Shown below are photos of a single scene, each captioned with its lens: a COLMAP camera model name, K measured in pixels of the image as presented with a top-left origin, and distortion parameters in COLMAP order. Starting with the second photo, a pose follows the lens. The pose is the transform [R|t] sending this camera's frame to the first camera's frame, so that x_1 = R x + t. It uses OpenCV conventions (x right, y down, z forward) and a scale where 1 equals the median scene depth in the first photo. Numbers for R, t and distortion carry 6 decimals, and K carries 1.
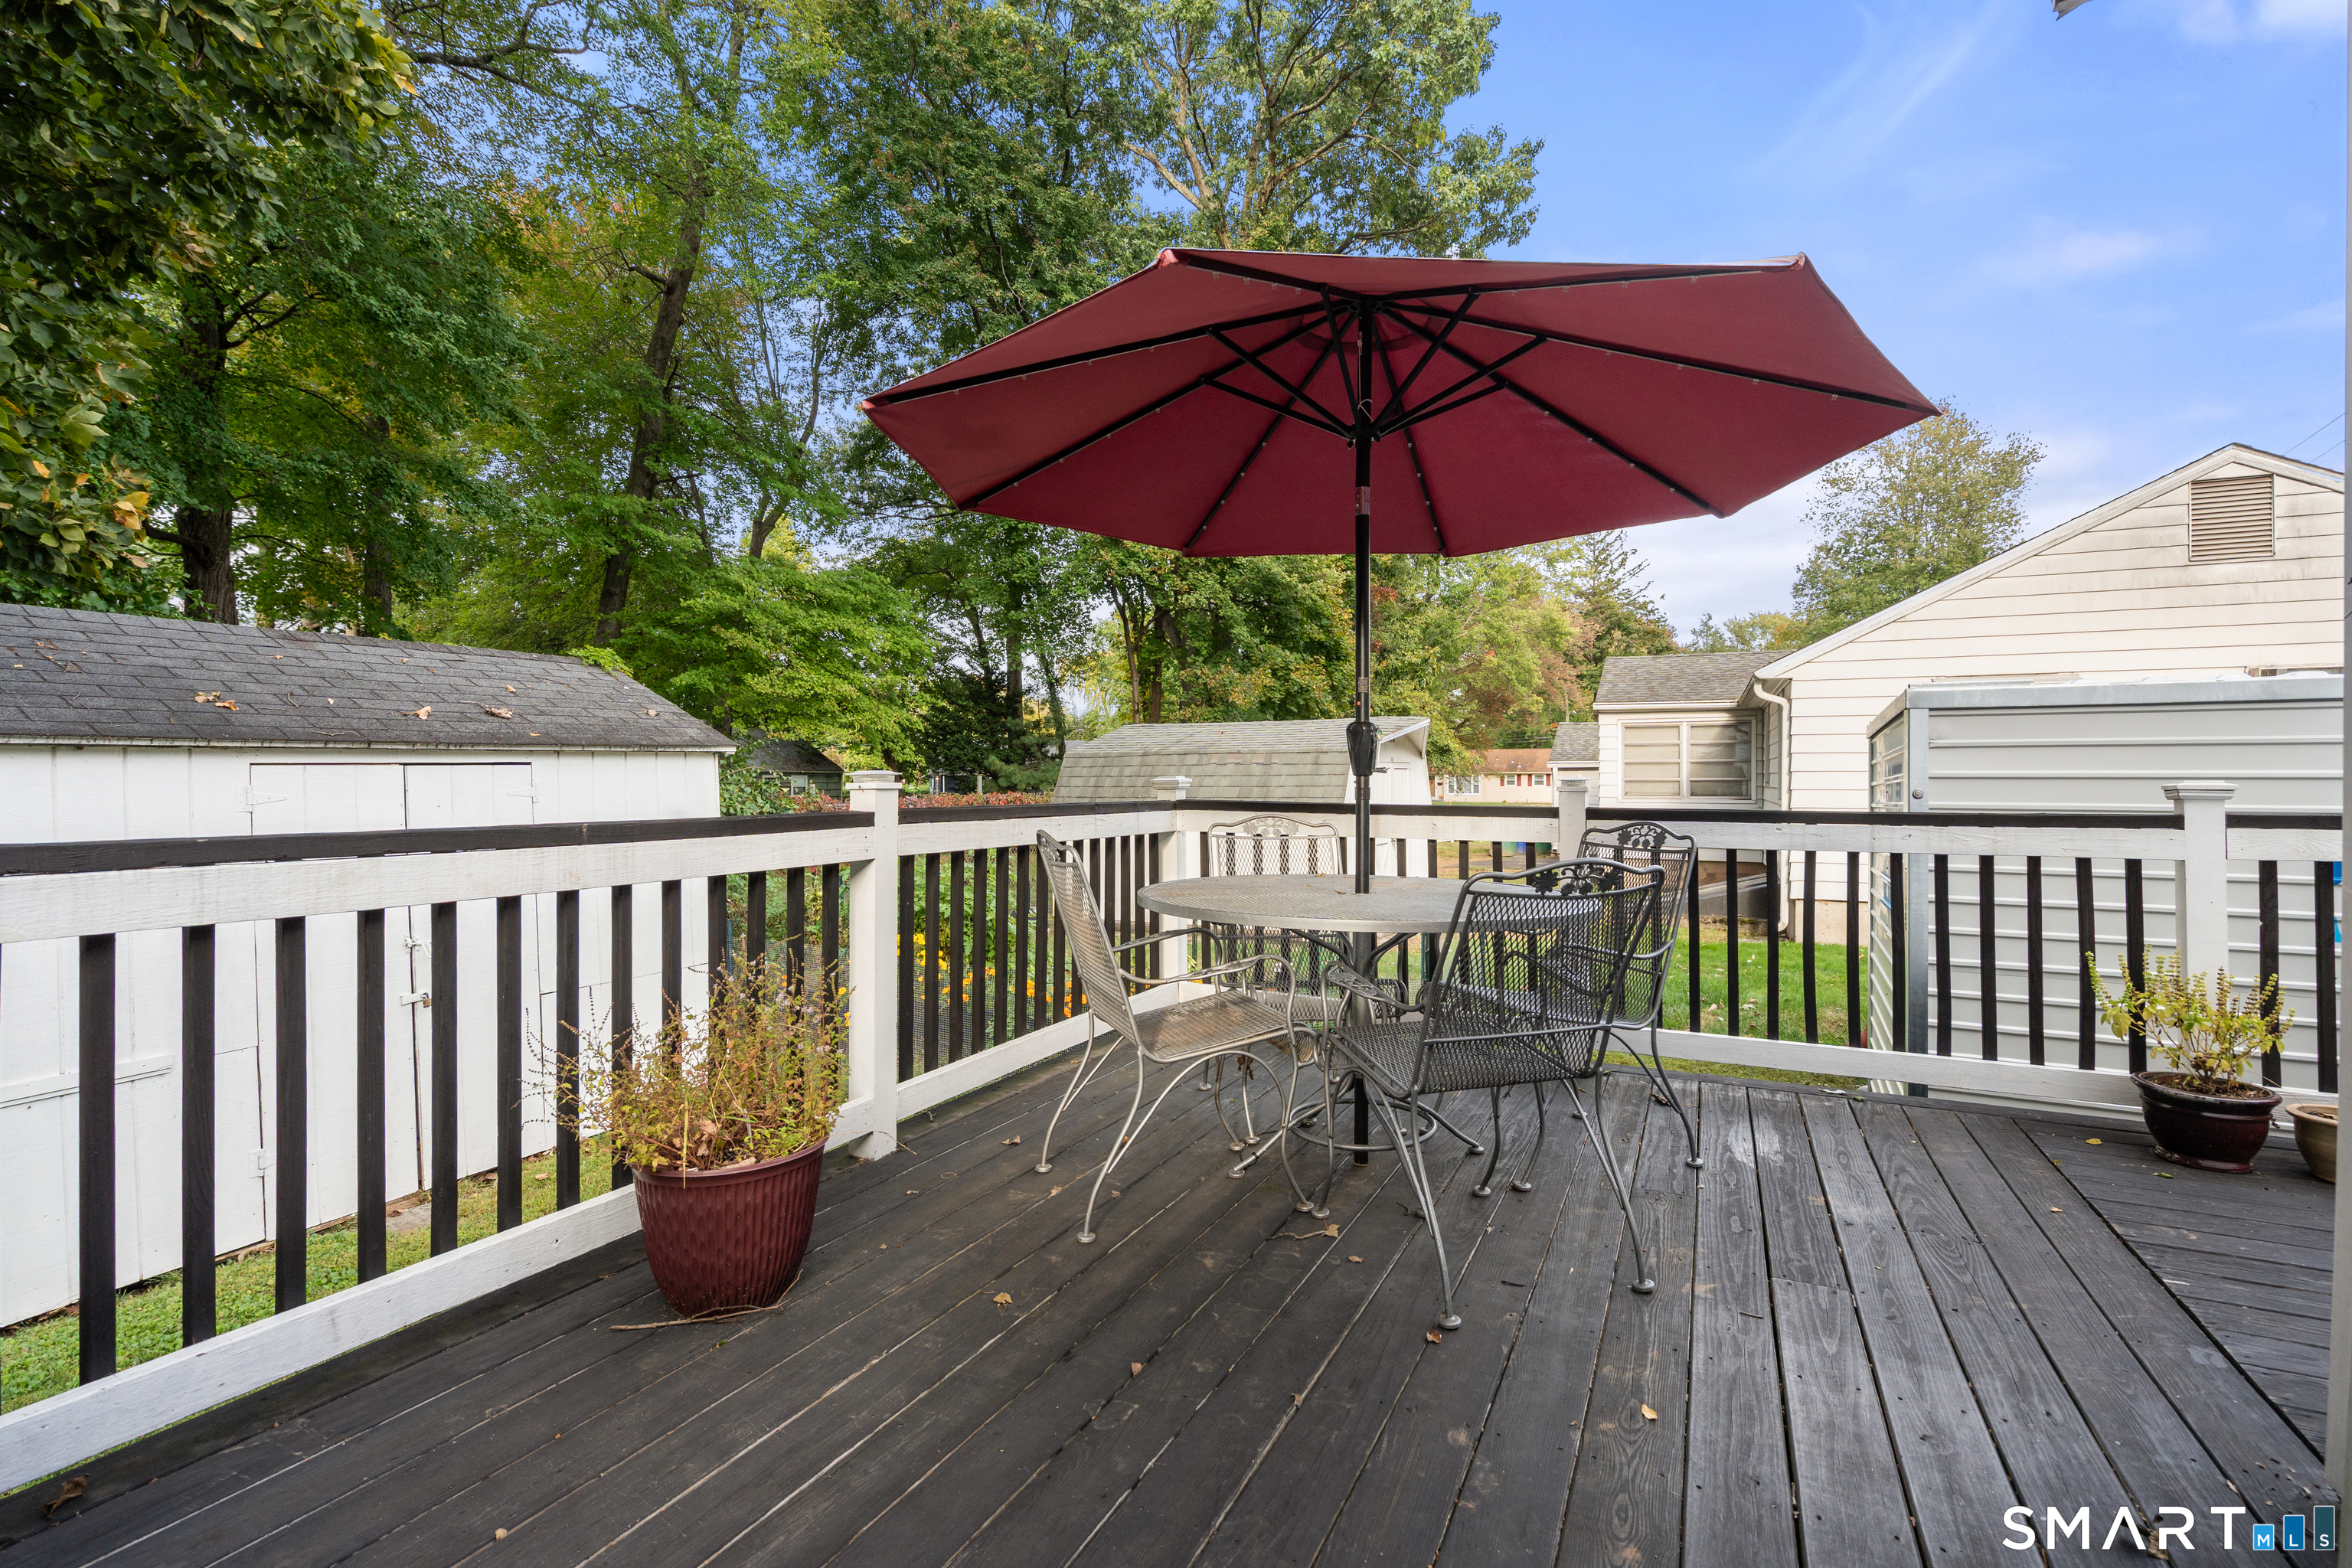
lens RADIAL K [[1061.7, 0, 1176.6], [0, 1061.7, 788.7], [0, 0, 1]] dist [-0.002967, -0.000310]
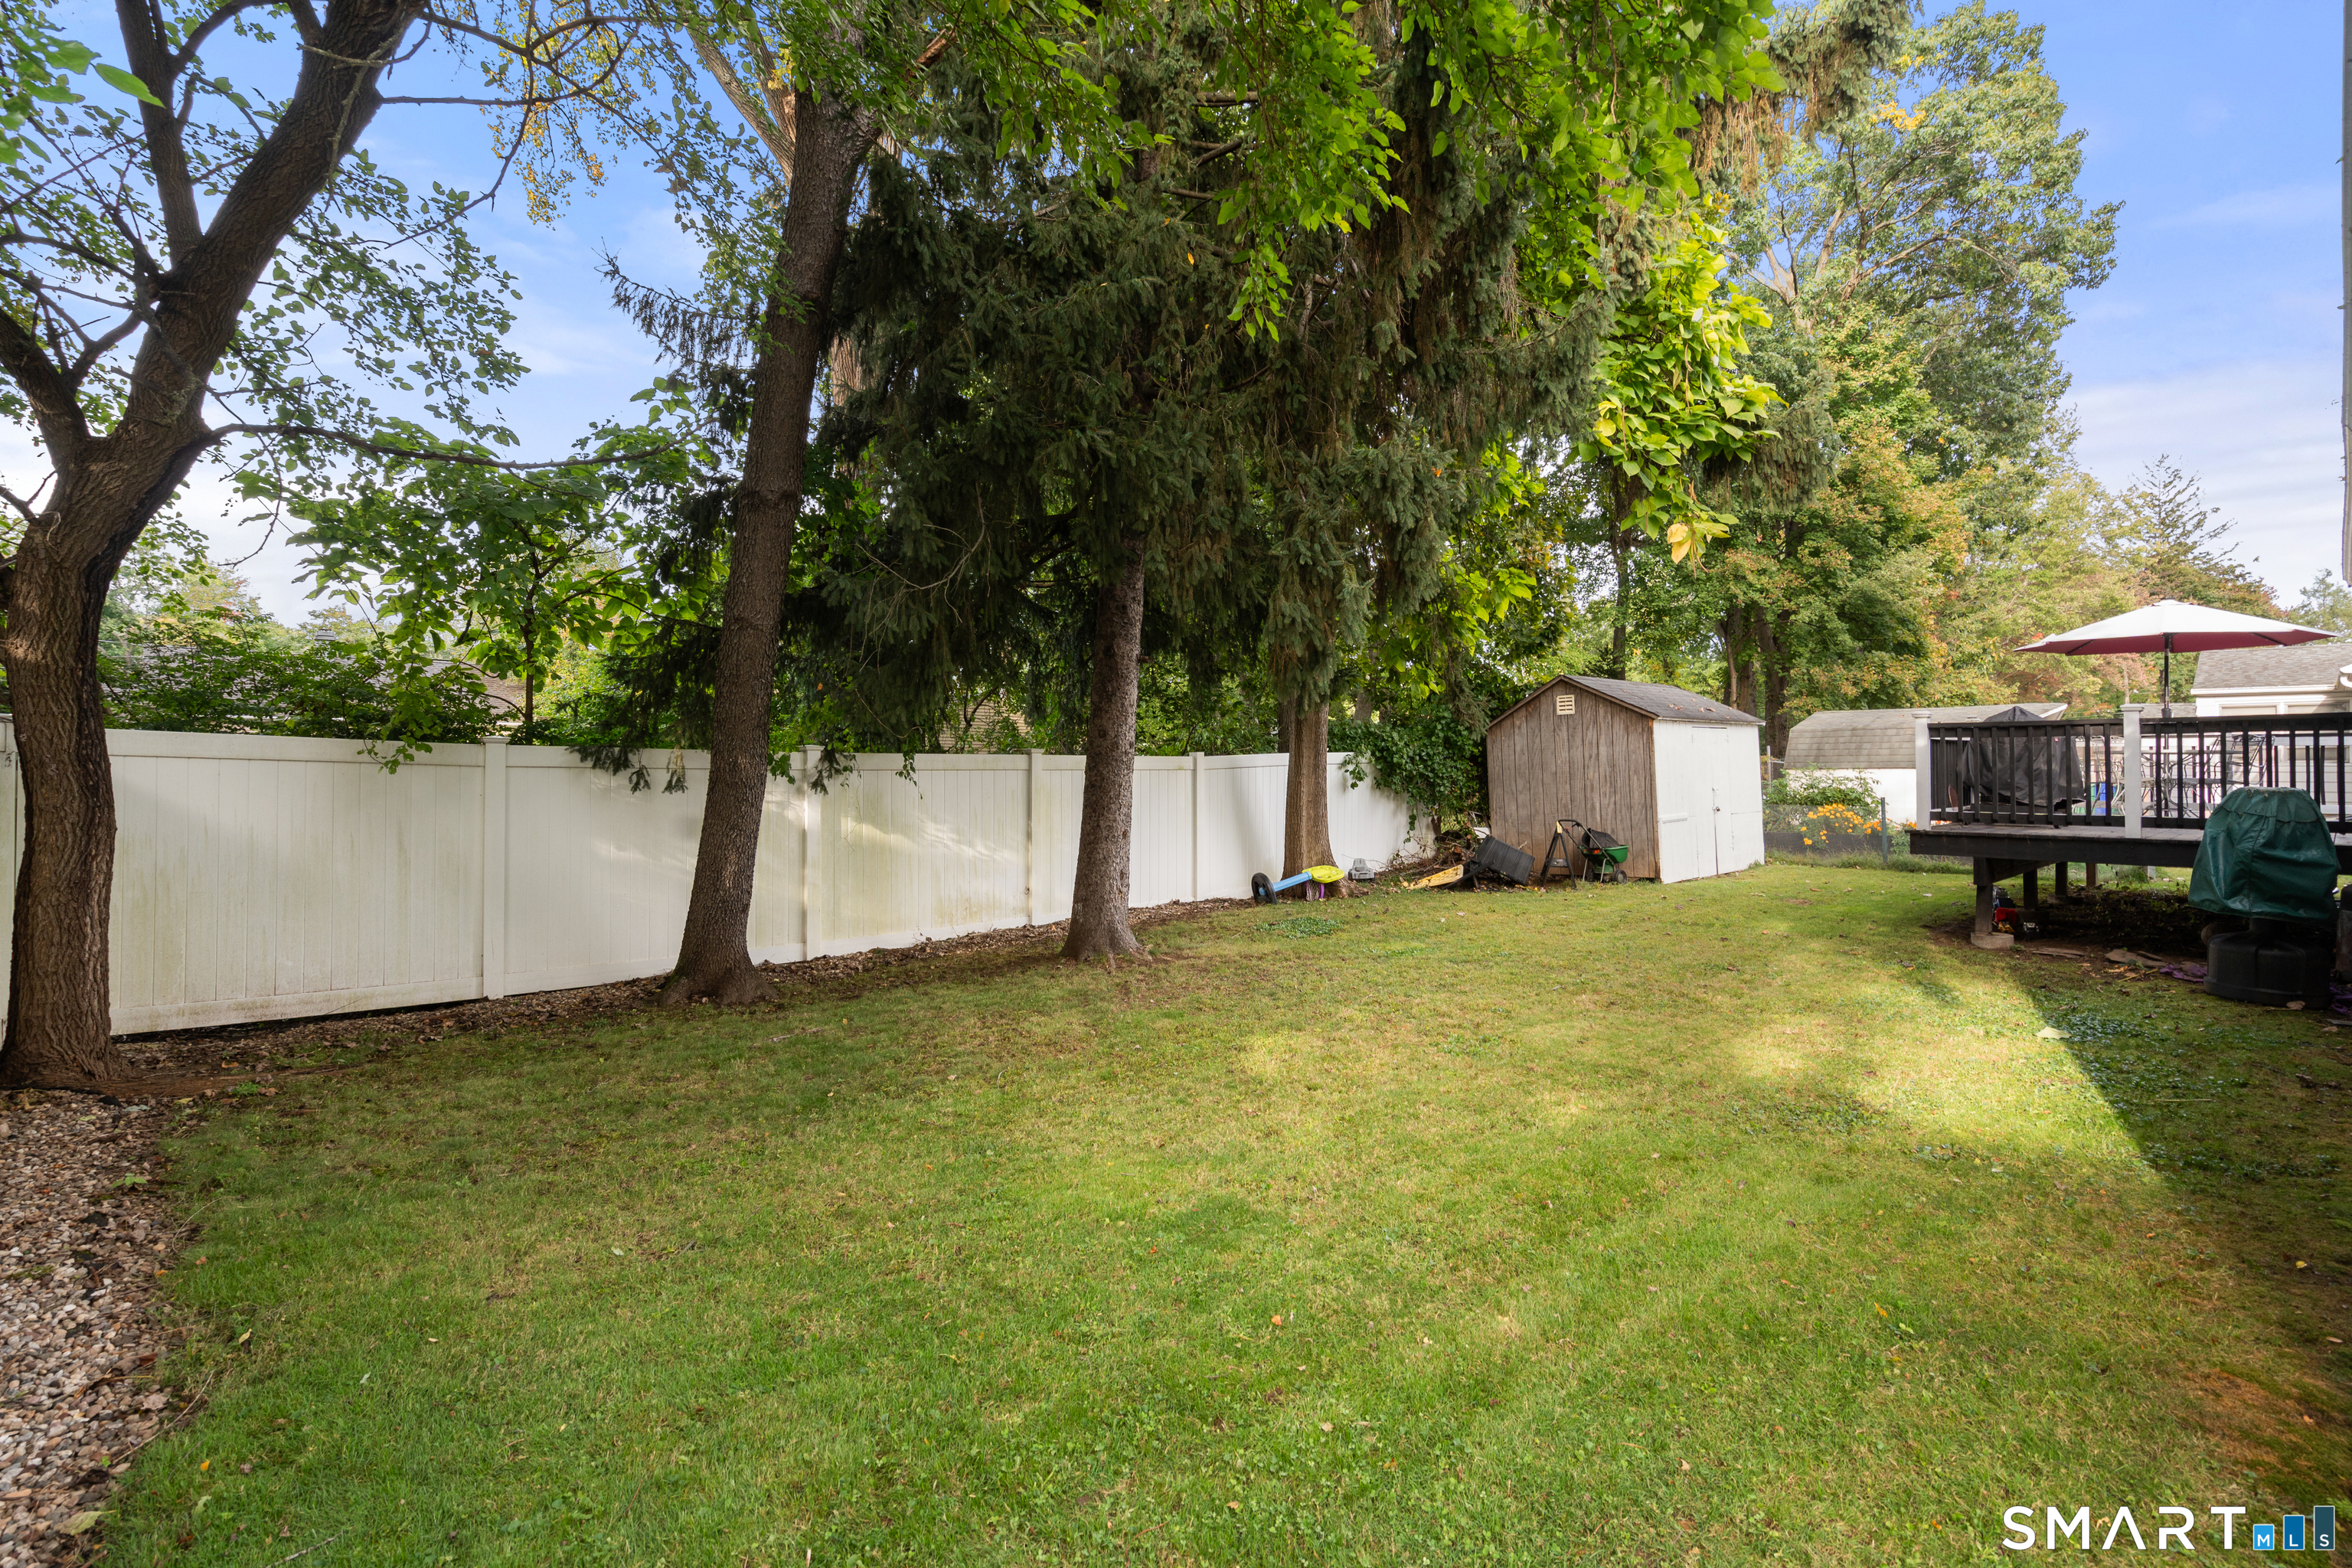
lens RADIAL K [[1083.9, 0, 1174.1], [0, 1083.9, 773.4], [0, 0, 1]] dist [-0.003148, 0.000597]
pose [[0.937387, 0.004118, -0.348267, -0.234059], [-0.006338, 0.999966, -0.005236, 0.027773], [0.348233, 0.007115, 0.937381, -0.504474]]
